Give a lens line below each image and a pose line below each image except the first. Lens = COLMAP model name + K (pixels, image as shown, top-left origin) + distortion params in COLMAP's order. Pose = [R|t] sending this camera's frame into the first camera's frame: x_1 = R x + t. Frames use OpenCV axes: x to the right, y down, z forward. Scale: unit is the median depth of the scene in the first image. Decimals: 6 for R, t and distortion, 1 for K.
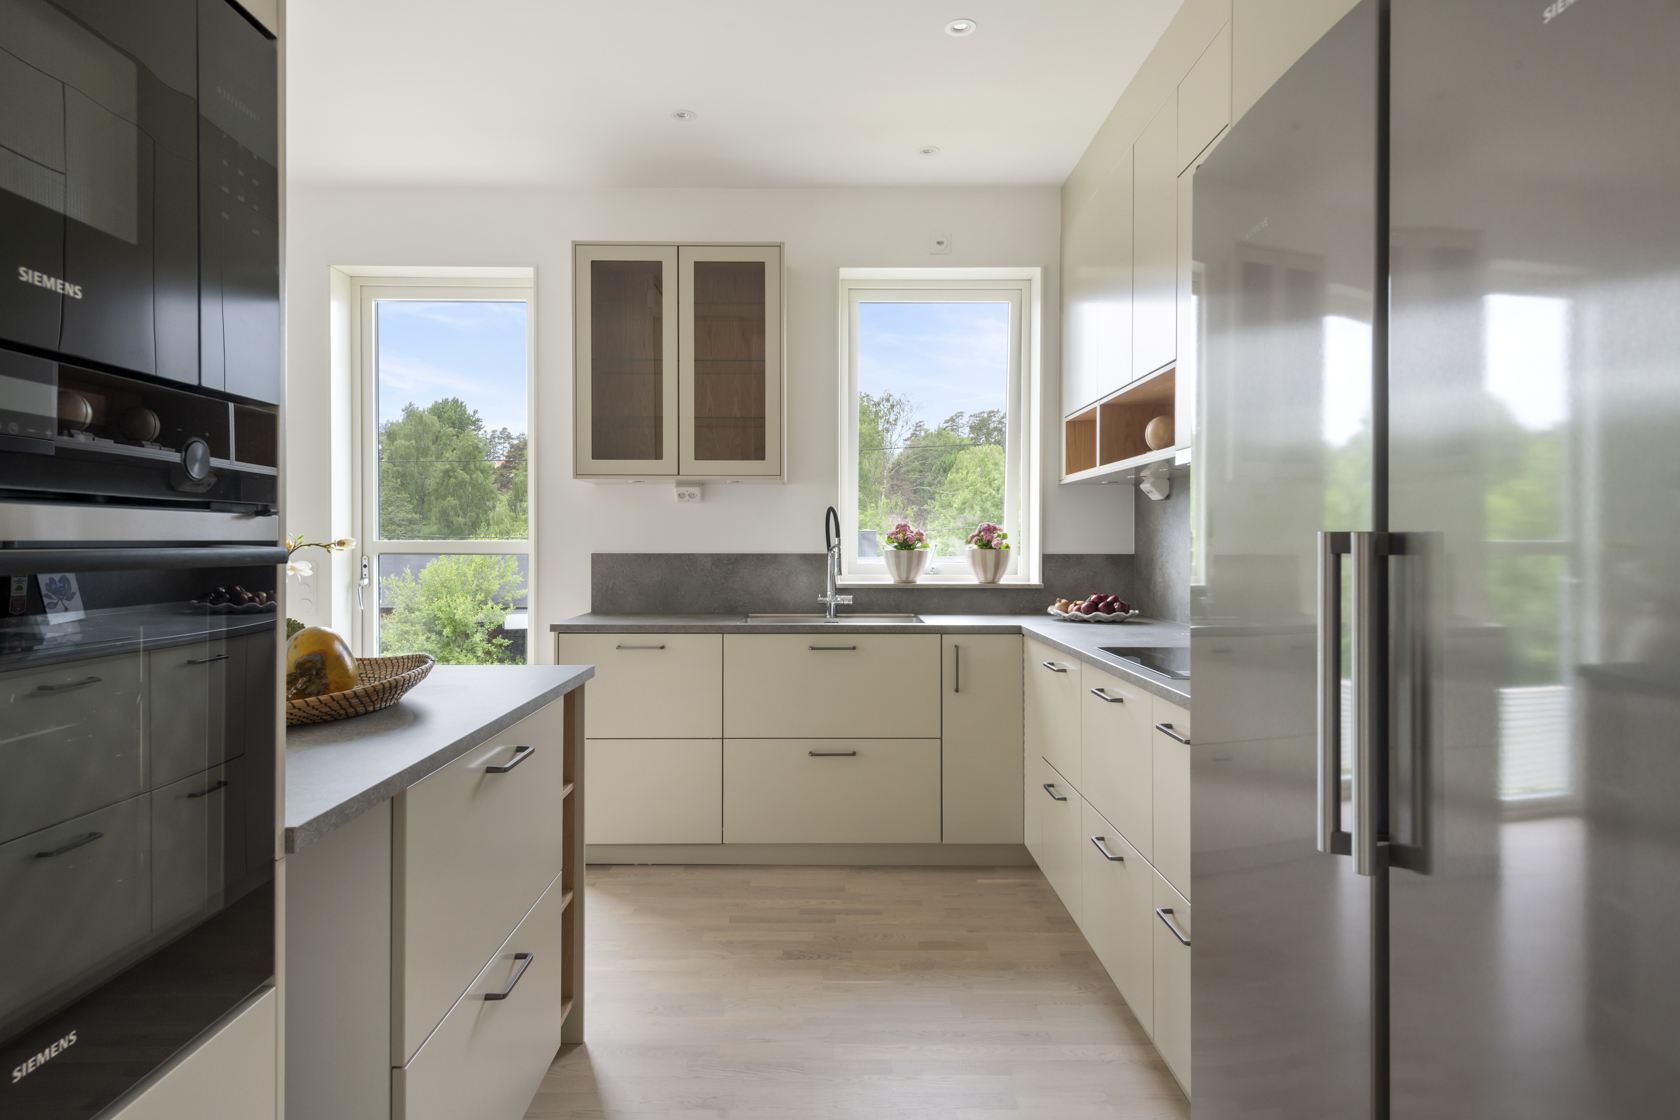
lens RADIAL K [[965.5, 0, 814.3], [0, 965.5, 548.0], [0, 0, 1]] dist [0.000575, 0.000167]
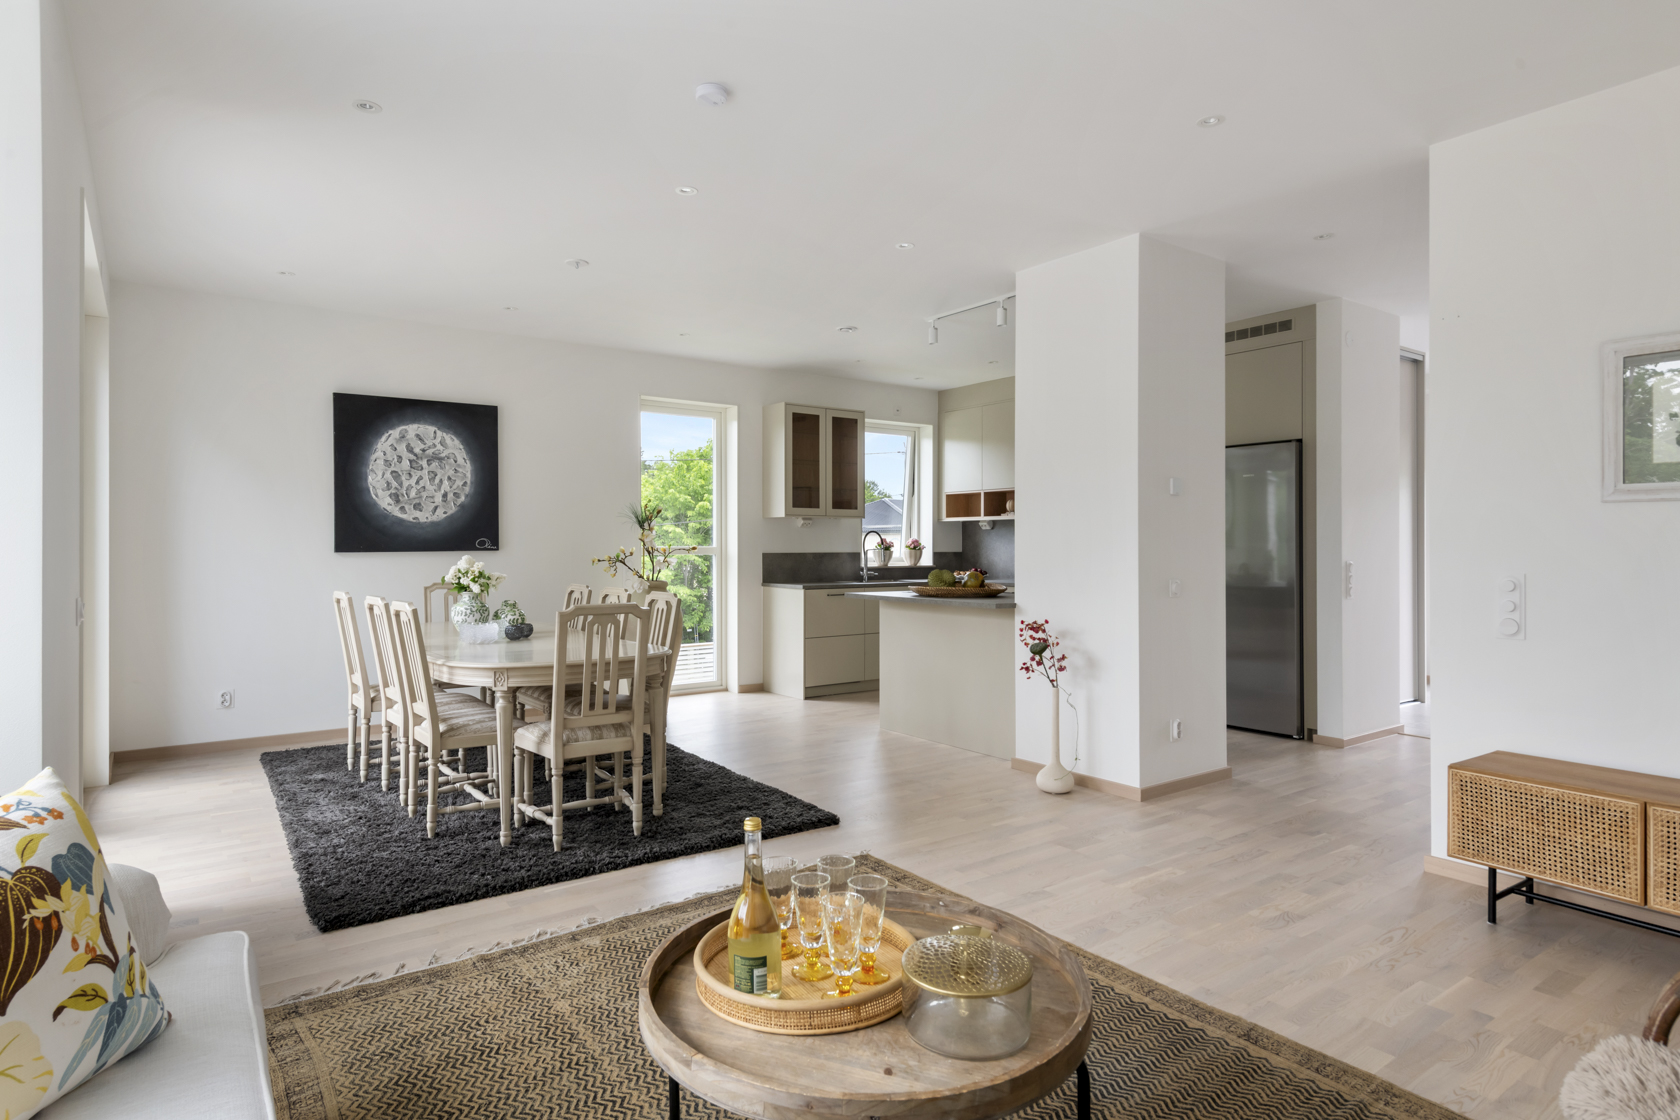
lens RADIAL K [[927.5, 0, 800.4], [0, 927.5, 550.1], [0, 0, 1]] dist [-0.002386, -0.002174]
pose [[0.818863, -0.004313, 0.573973, -1.365776], [0.002768, 0.999990, 0.003565, -0.007500], [-0.573982, -0.001331, 0.818867, -0.645858]]
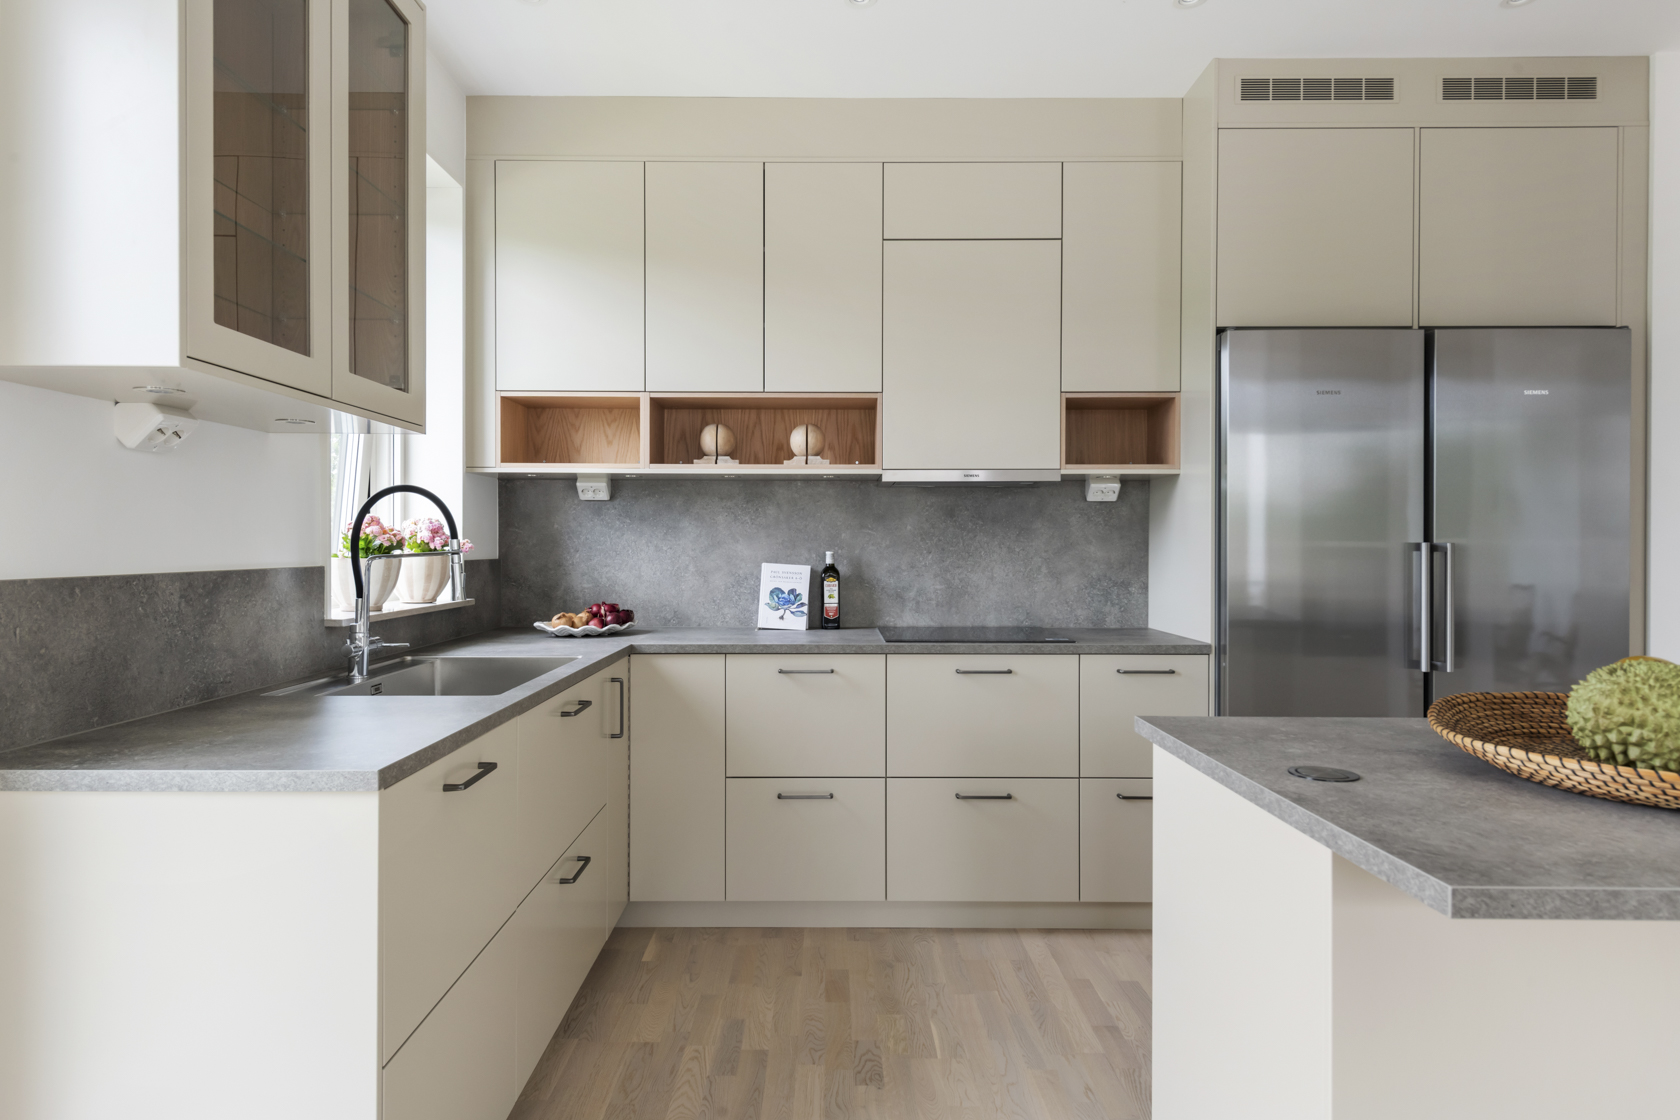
lens RADIAL K [[992.2, 0, 840.8], [0, 992.2, 534.6], [0, 0, 1]] dist [-0.003266, -0.000730]
pose [[-0.012395, 0.006905, 0.999899, -0.612063], [0.004571, 0.999966, -0.006848, -0.007990], [-0.999913, 0.004485, -0.012426, 0.767432]]
